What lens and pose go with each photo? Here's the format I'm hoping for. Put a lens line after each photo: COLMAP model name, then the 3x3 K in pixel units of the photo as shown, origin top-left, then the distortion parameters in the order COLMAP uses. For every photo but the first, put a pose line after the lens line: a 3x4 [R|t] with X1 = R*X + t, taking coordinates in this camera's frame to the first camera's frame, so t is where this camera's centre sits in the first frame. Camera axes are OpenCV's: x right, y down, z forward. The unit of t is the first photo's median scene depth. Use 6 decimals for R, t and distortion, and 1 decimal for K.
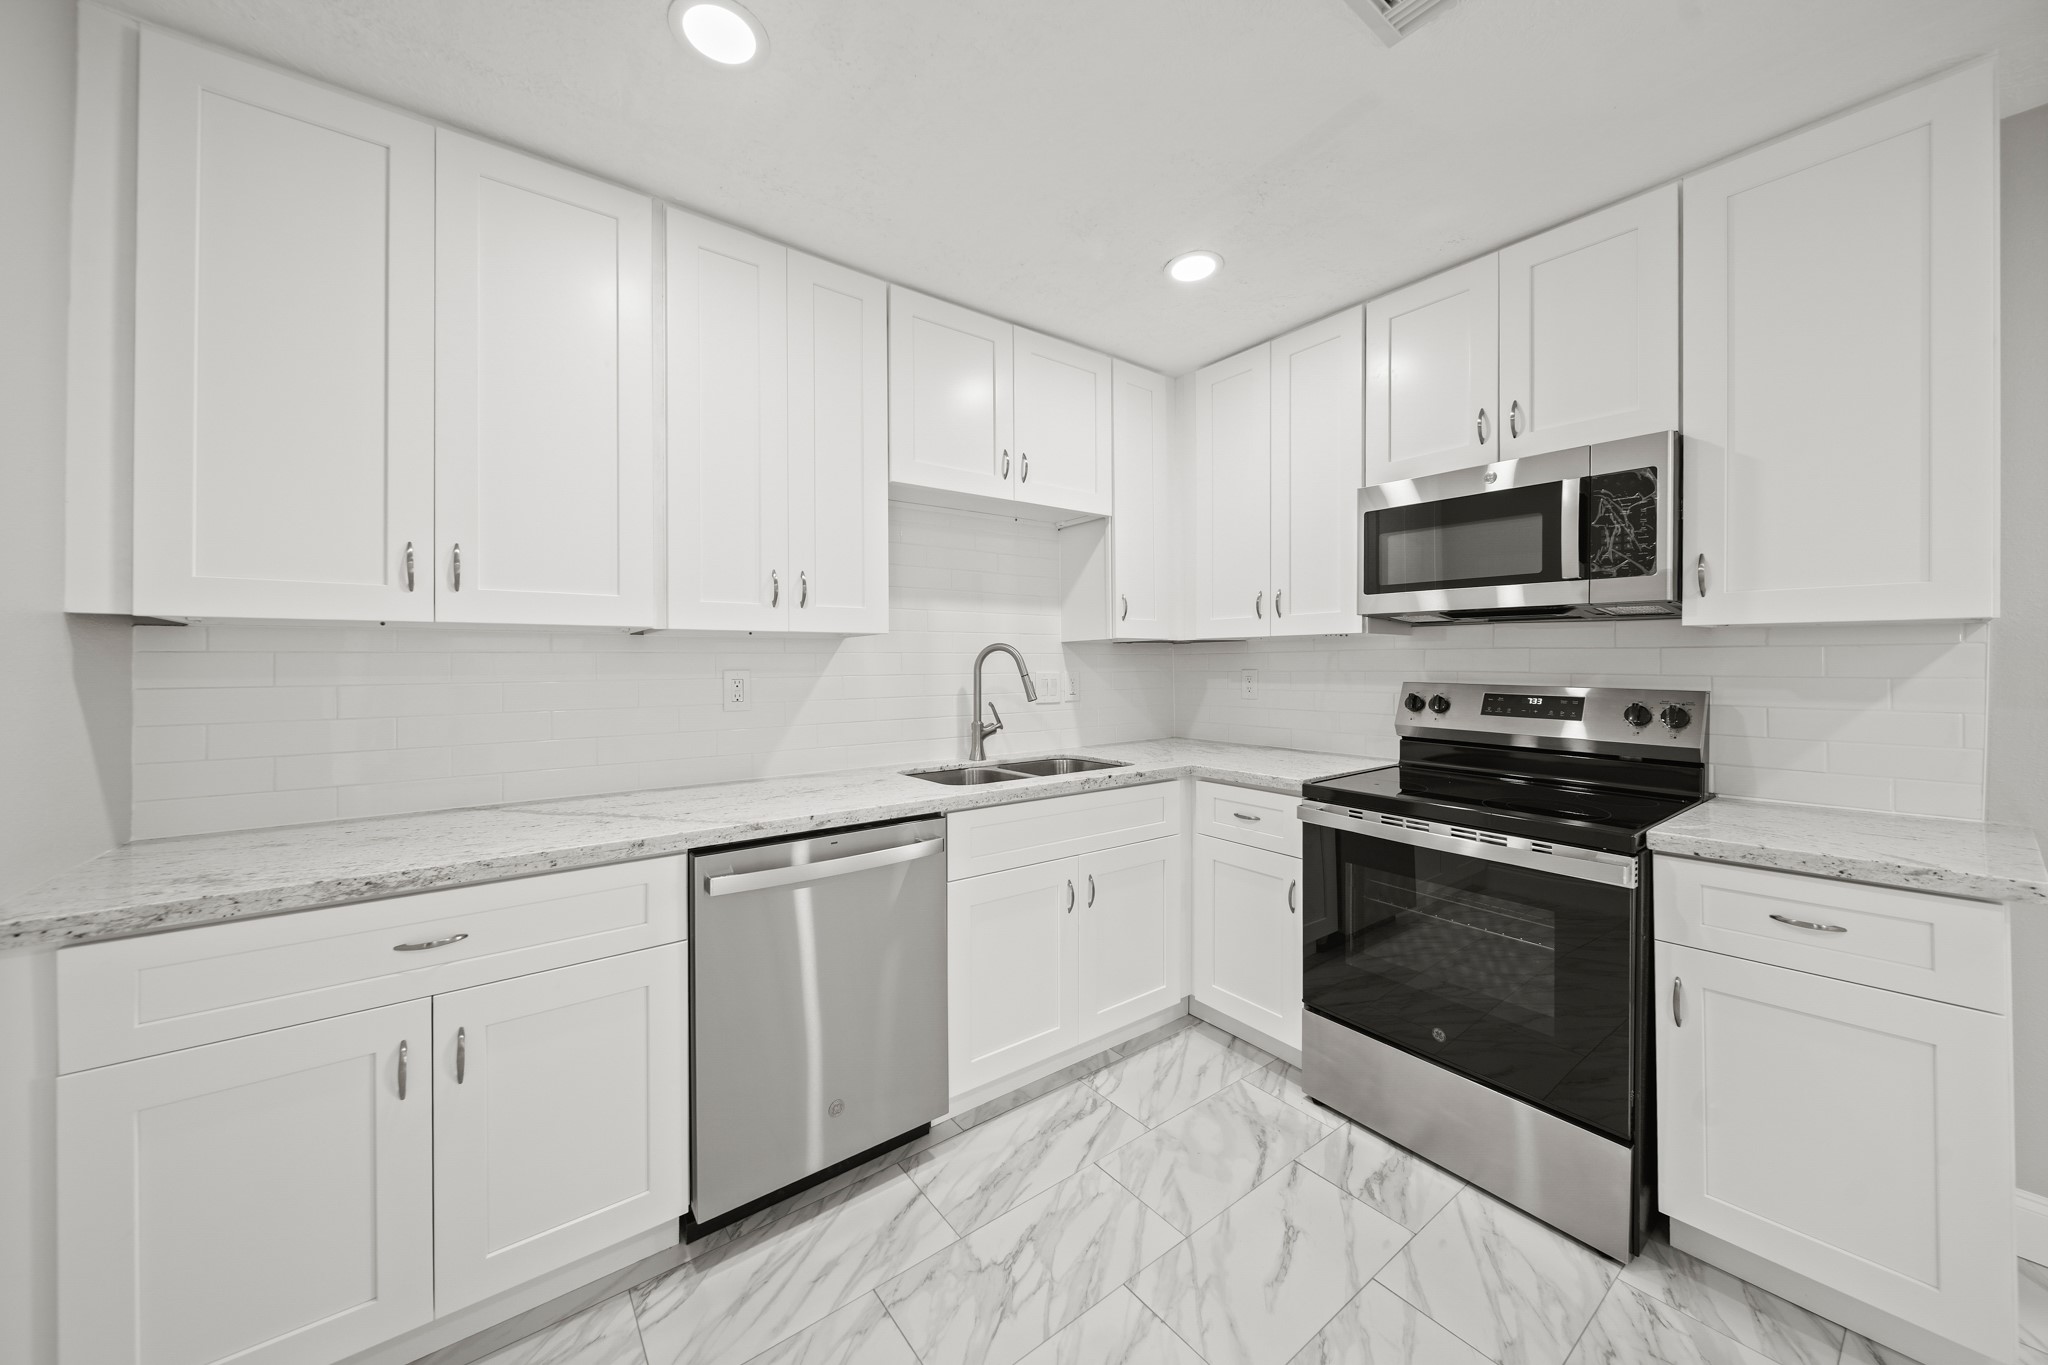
lens RADIAL K [[725.0, 0, 1024.2], [0, 725.0, 673.9], [0, 0, 1]] dist [-0.001405, -0.000846]
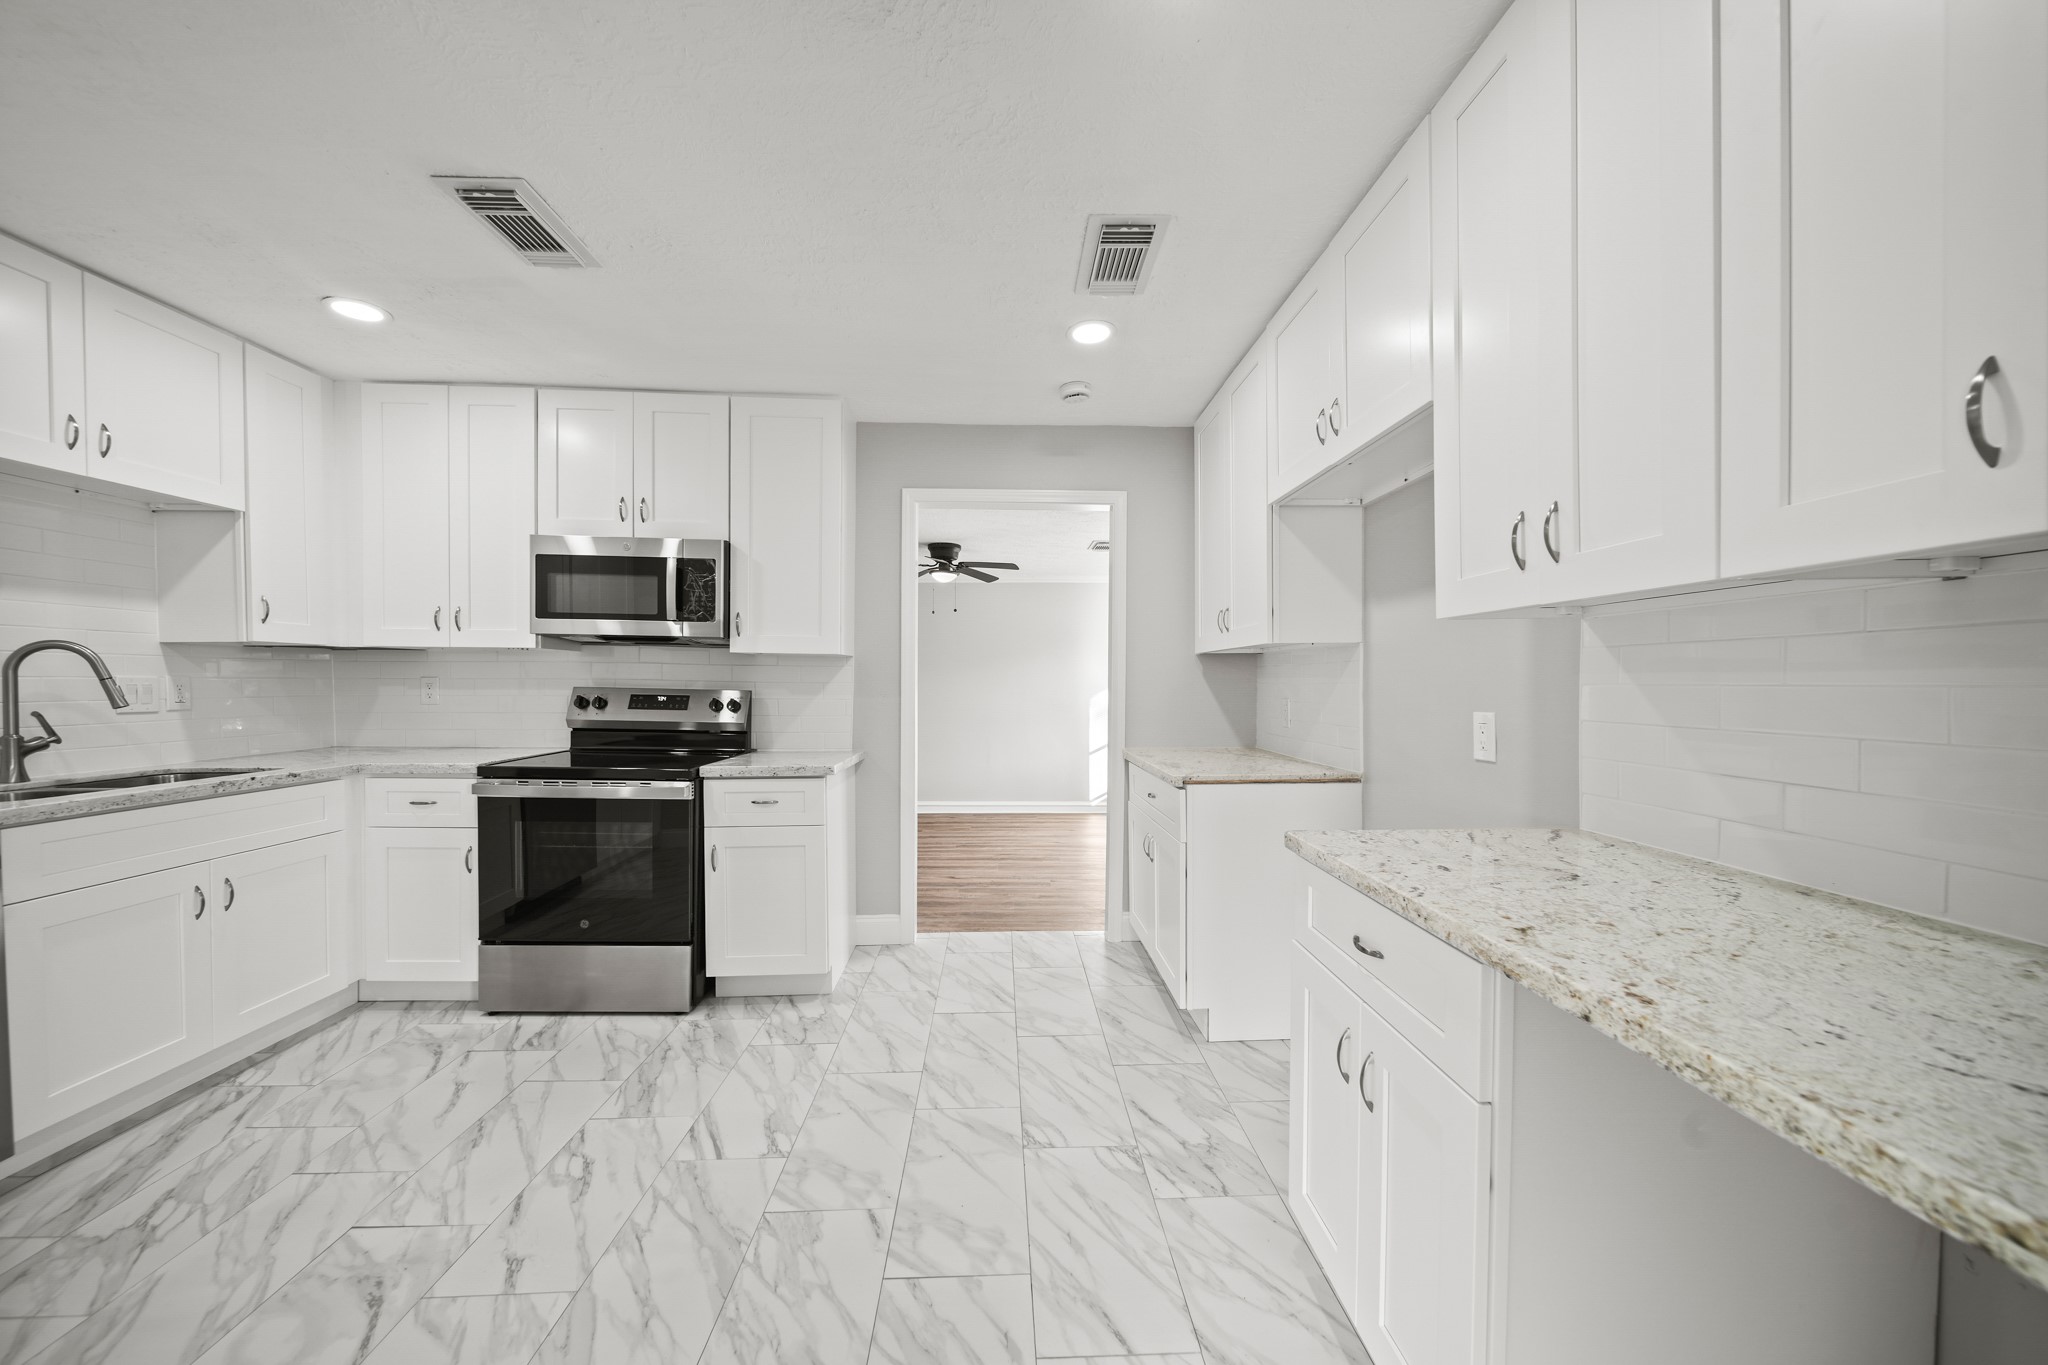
lens RADIAL K [[725.0, 0, 1027.2], [0, 725.0, 694.6], [0, 0, 1]] dist [-0.001405, -0.000846]
pose [[0.560614, -0.007085, 0.828047, -0.116519], [0.002536, 0.999973, 0.006839, 0.021636], [-0.828073, -0.001734, 0.560617, -0.482494]]
